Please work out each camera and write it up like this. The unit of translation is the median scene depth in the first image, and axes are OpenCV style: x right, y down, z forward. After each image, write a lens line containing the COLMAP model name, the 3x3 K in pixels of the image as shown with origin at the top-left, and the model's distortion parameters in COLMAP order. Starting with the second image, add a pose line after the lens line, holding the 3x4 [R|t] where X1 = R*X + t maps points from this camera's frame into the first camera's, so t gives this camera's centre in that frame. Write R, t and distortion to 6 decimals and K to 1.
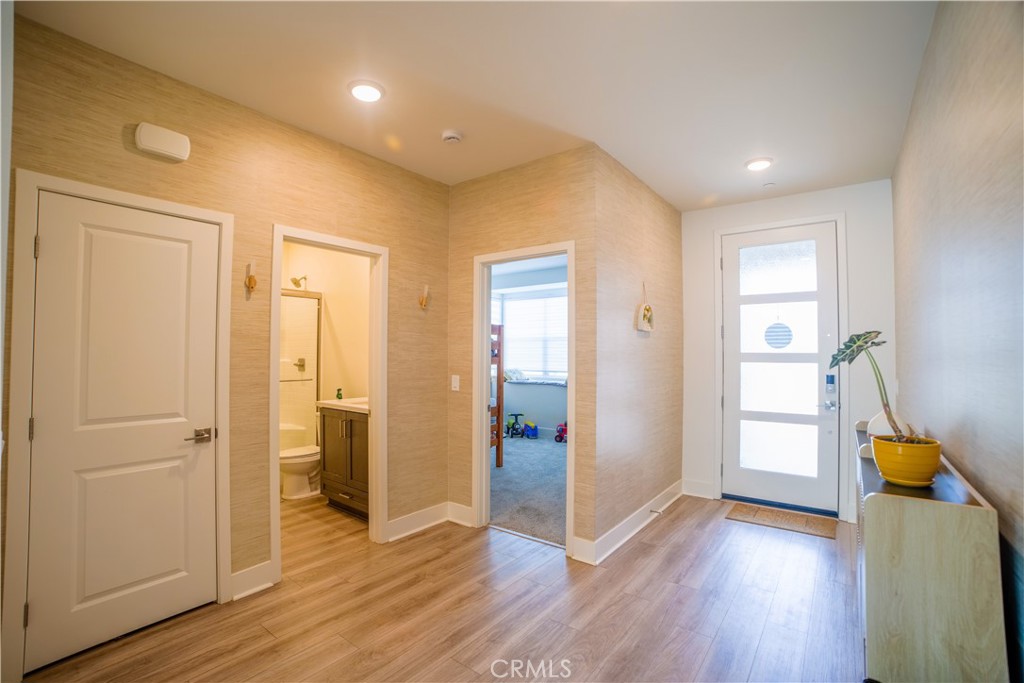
lens RADIAL K [[441.8, 0, 513.5], [0, 441.8, 344.1], [0, 0, 1]] dist [-0.000781, -0.000004]
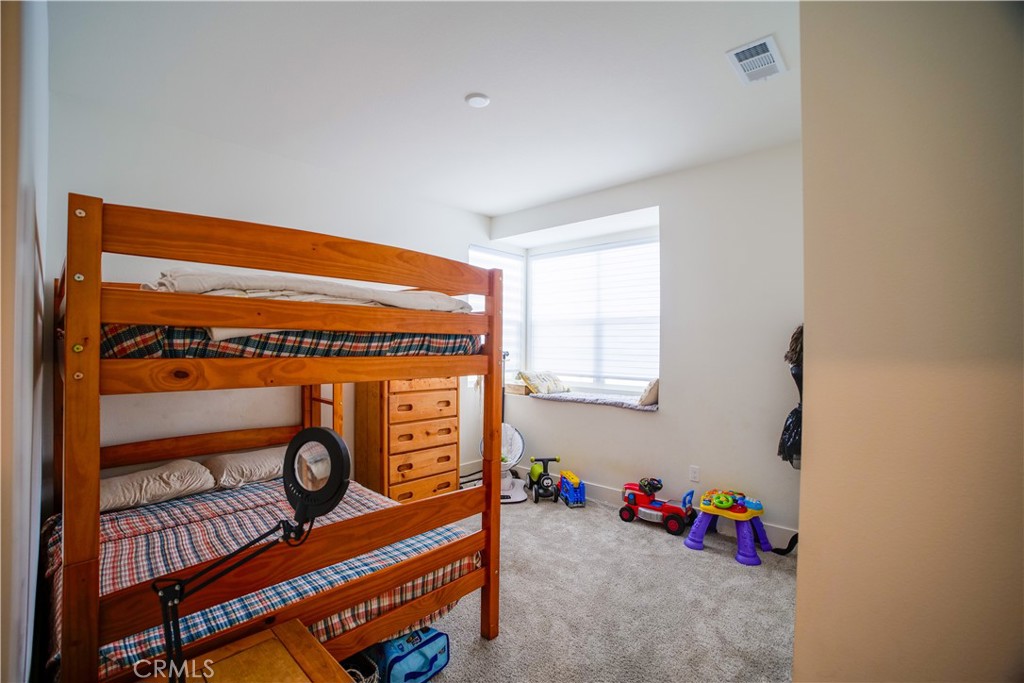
lens RADIAL K [[441.8, 0, 509.5], [0, 441.8, 345.3], [0, 0, 1]] dist [-0.000781, -0.000004]
pose [[0.994666, 0.007760, -0.102856, 0.017262], [-0.005859, 0.999807, 0.018772, 0.010641], [0.102982, -0.018070, 0.994519, 0.462045]]
